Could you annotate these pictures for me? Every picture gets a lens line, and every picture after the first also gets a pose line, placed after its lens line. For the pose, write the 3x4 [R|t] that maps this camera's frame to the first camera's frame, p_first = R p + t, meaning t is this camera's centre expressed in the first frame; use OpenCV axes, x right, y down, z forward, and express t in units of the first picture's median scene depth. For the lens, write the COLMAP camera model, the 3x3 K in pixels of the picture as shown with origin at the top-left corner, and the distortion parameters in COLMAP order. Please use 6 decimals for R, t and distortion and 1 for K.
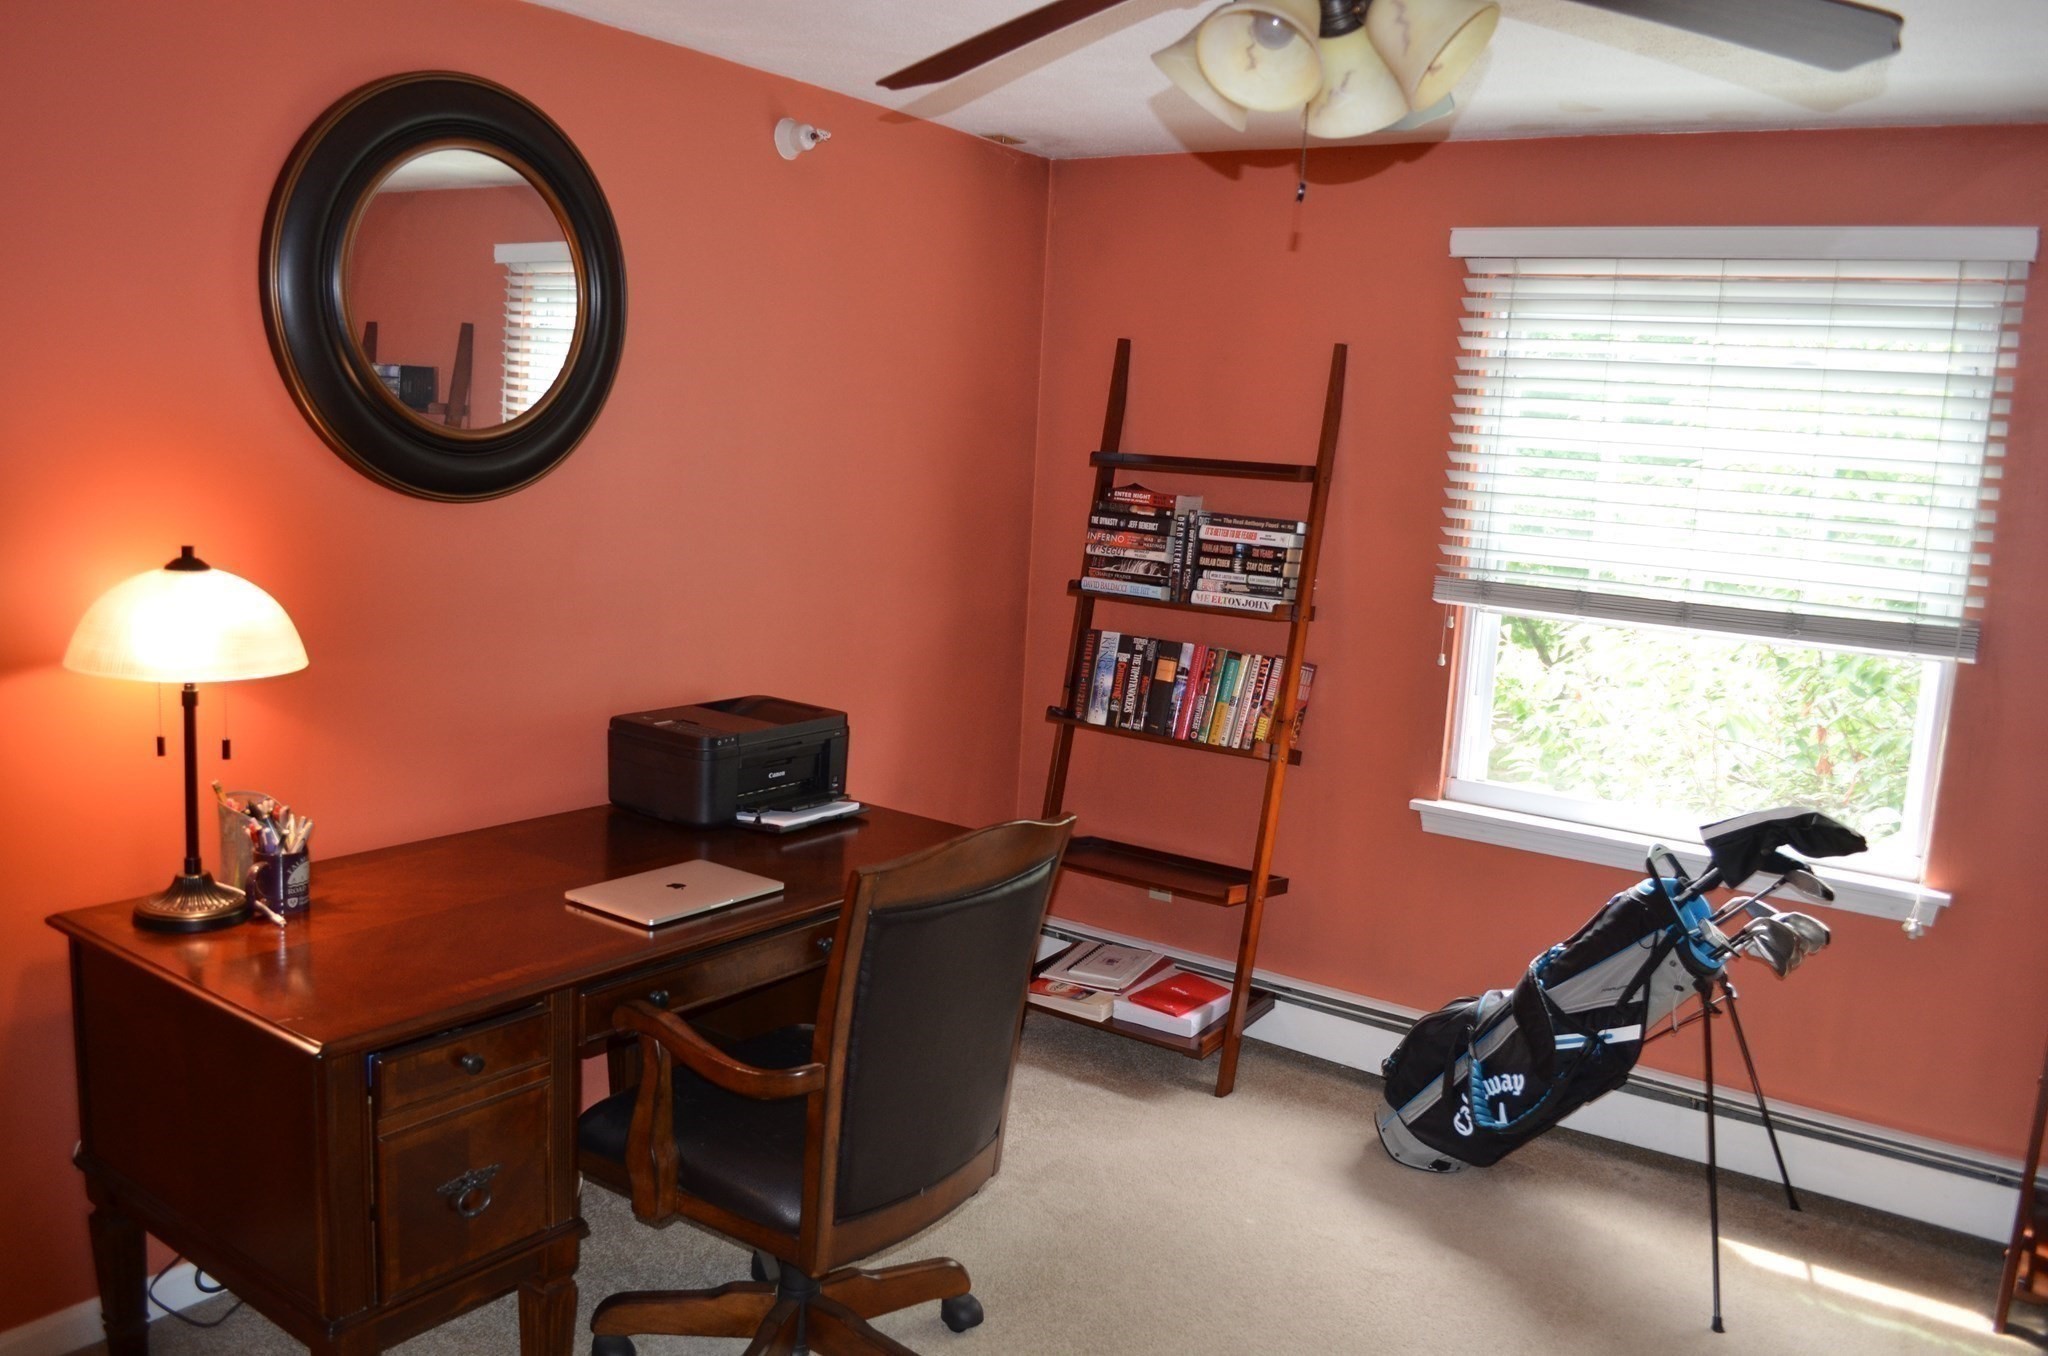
lens RADIAL K [[1614.5, 0, 1021.1], [0, 1614.5, 673.9], [0, 0, 1]] dist [-0.079159, 0.007211]
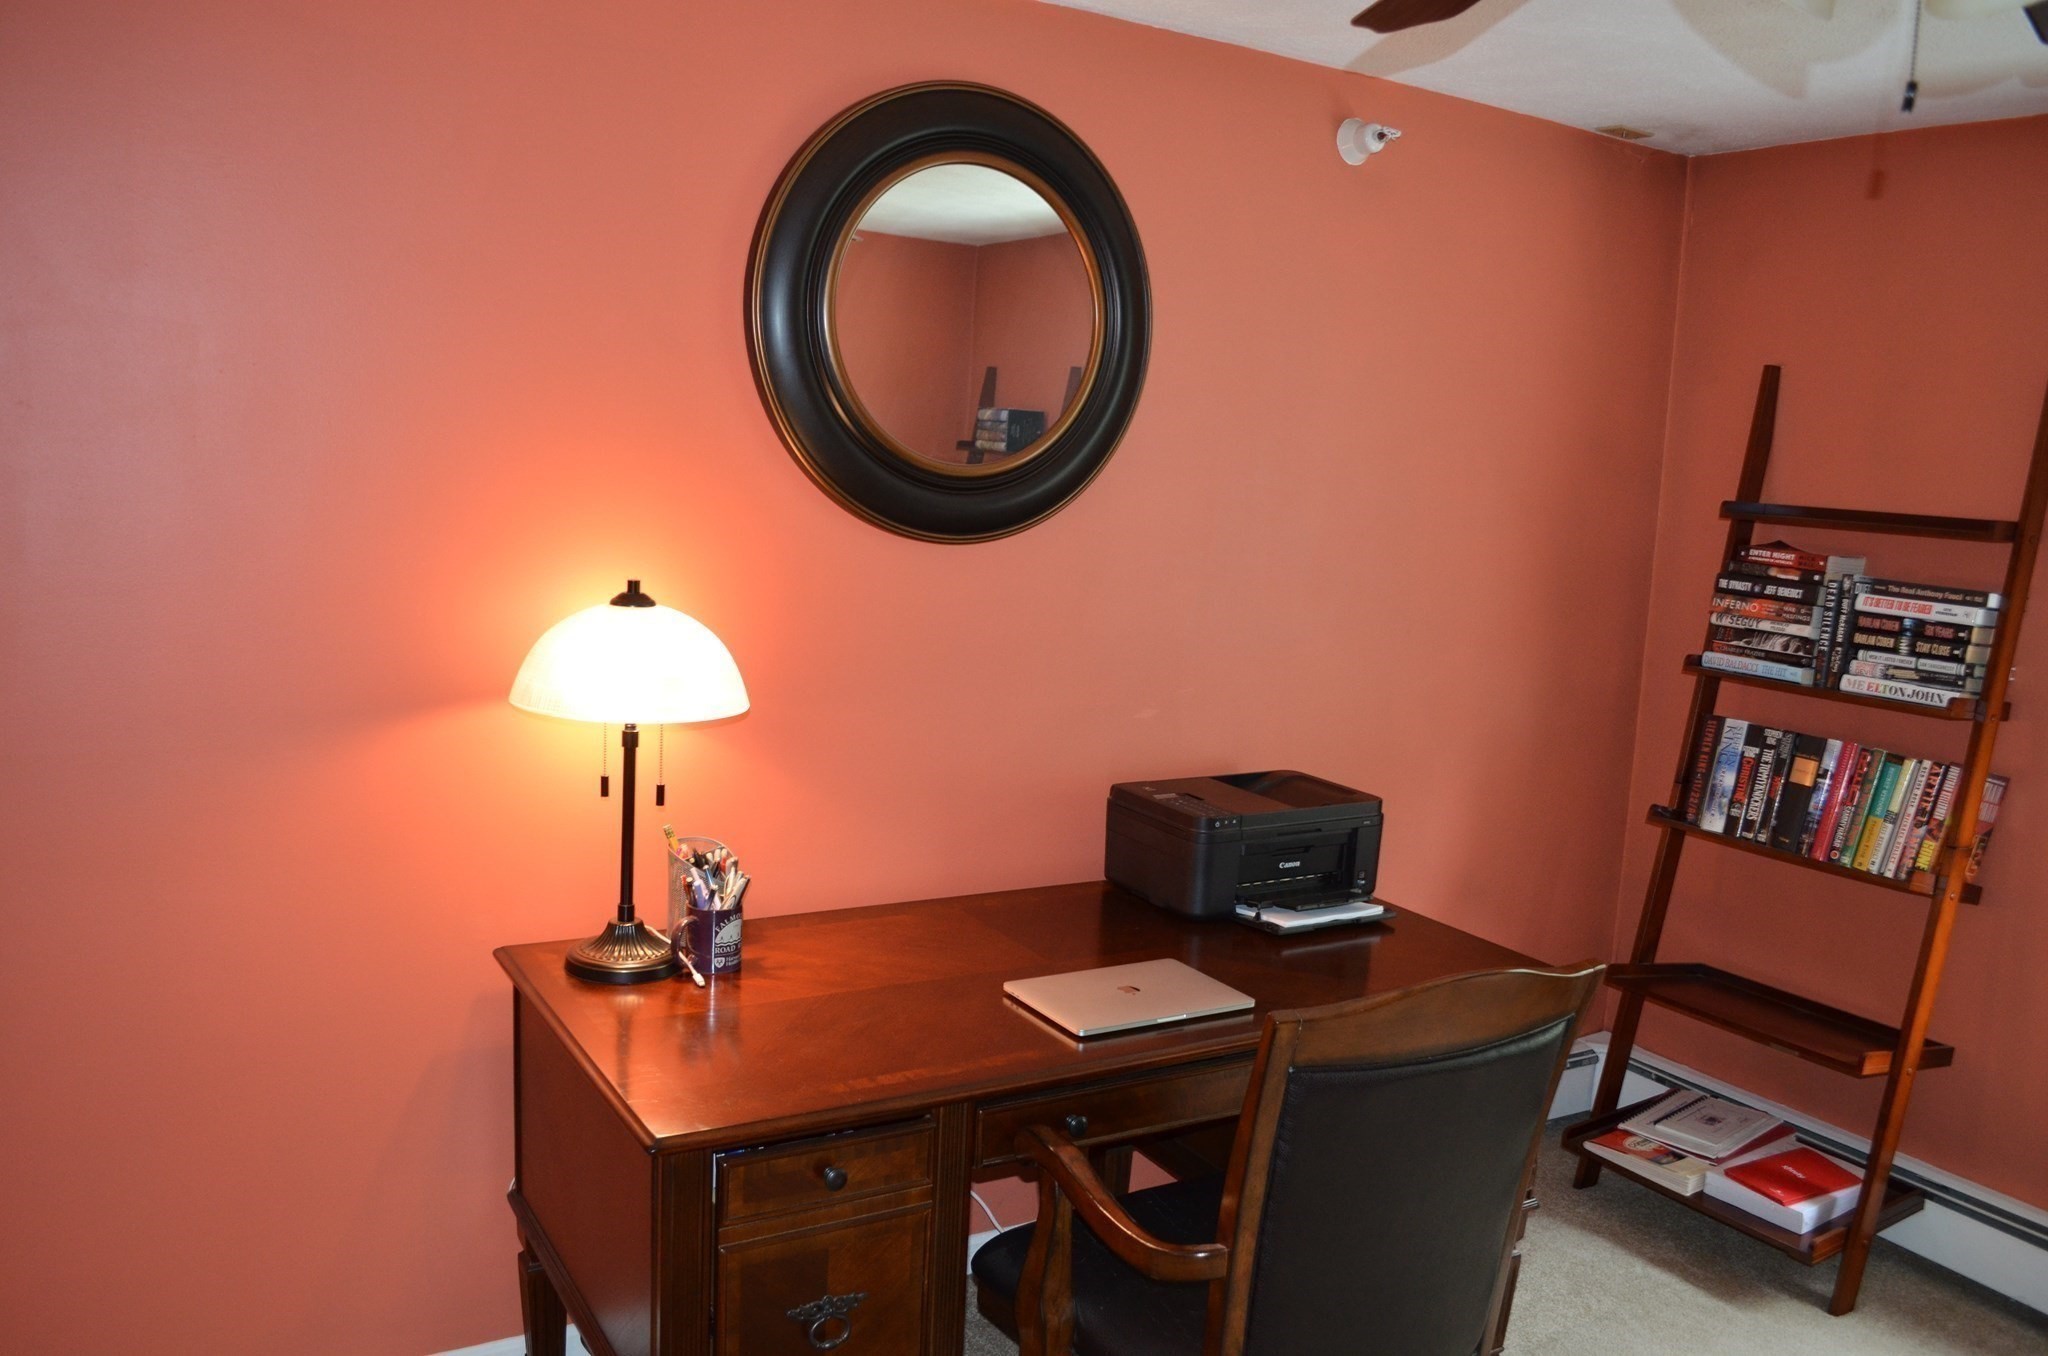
lens RADIAL K [[1614.5, 0, 1029.4], [0, 1614.5, 680.7], [0, 0, 1]] dist [-0.079159, 0.007211]
pose [[0.916243, 0.049197, -0.397590, 0.061042], [-0.060803, 0.998011, -0.016626, -0.013722], [0.395981, 0.039408, 0.917413, 0.148758]]
